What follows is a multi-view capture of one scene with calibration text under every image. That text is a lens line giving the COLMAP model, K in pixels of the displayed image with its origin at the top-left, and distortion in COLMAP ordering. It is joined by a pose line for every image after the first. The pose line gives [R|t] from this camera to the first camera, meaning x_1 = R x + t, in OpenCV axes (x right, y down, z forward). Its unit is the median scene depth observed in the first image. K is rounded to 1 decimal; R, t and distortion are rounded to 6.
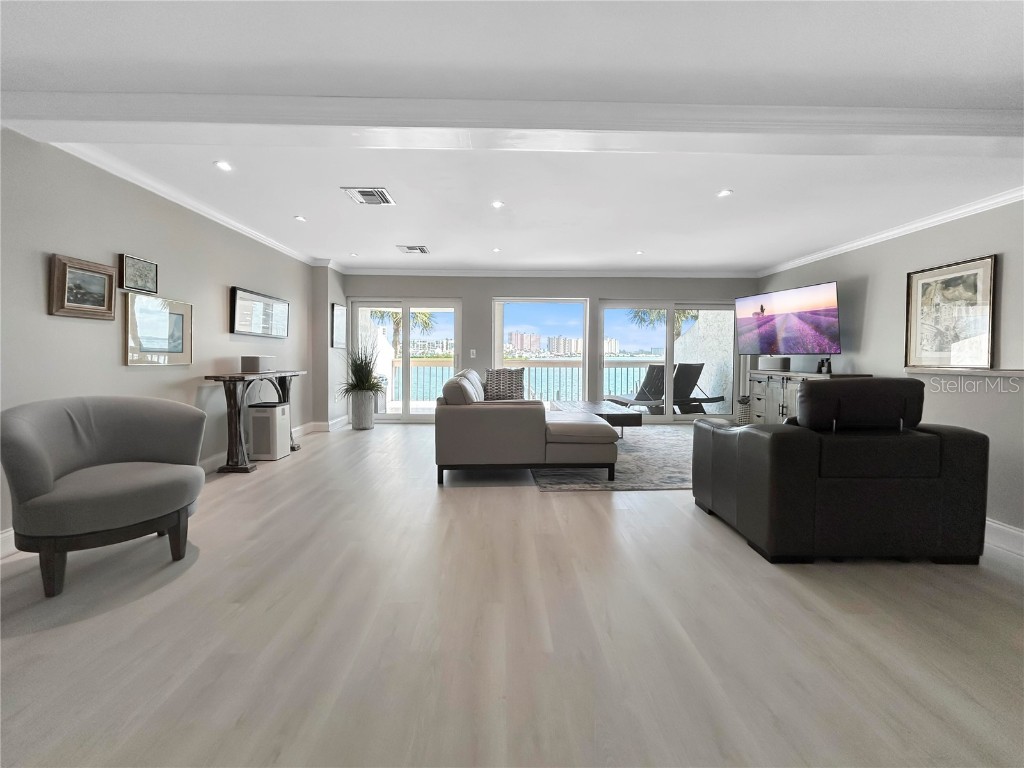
lens RADIAL K [[417.1, 0, 513.1], [0, 417.1, 384.6], [0, 0, 1]] dist [-0.000863, 0.000482]
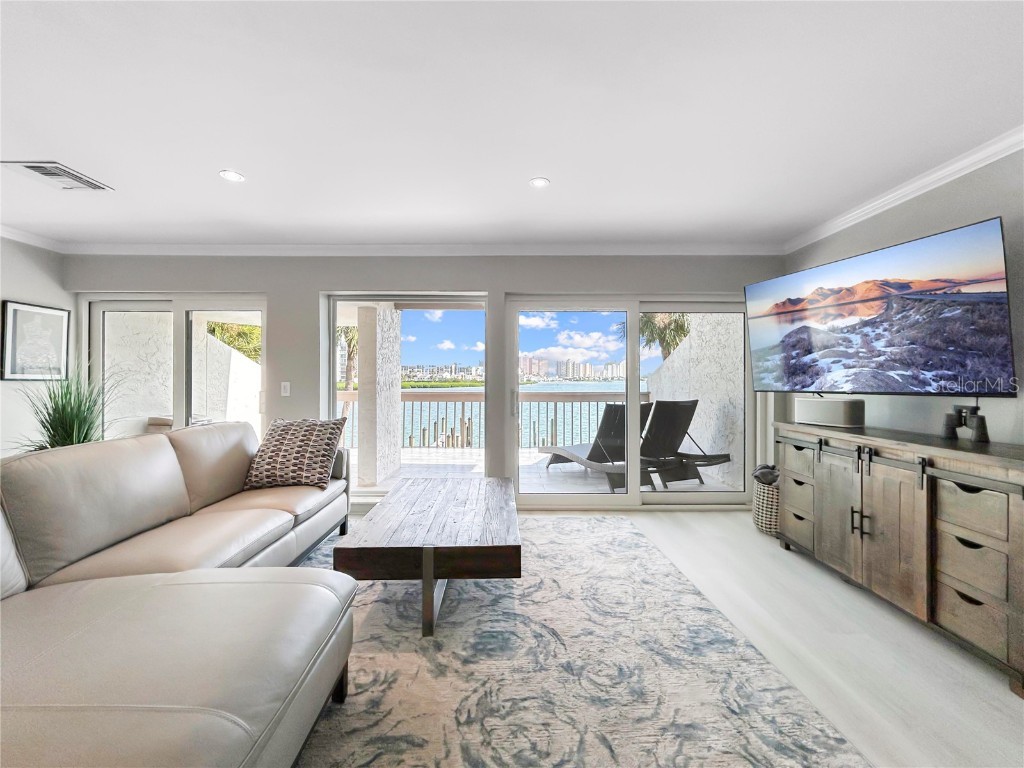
lens RADIAL K [[417.1, 0, 504.2], [0, 417.1, 380.9], [0, 0, 1]] dist [-0.000863, 0.000482]
pose [[0.999320, 0.001622, -0.036831, 0.242083], [-0.004120, 0.997687, -0.067844, -0.047289], [0.036635, 0.067950, 0.997016, 0.454543]]
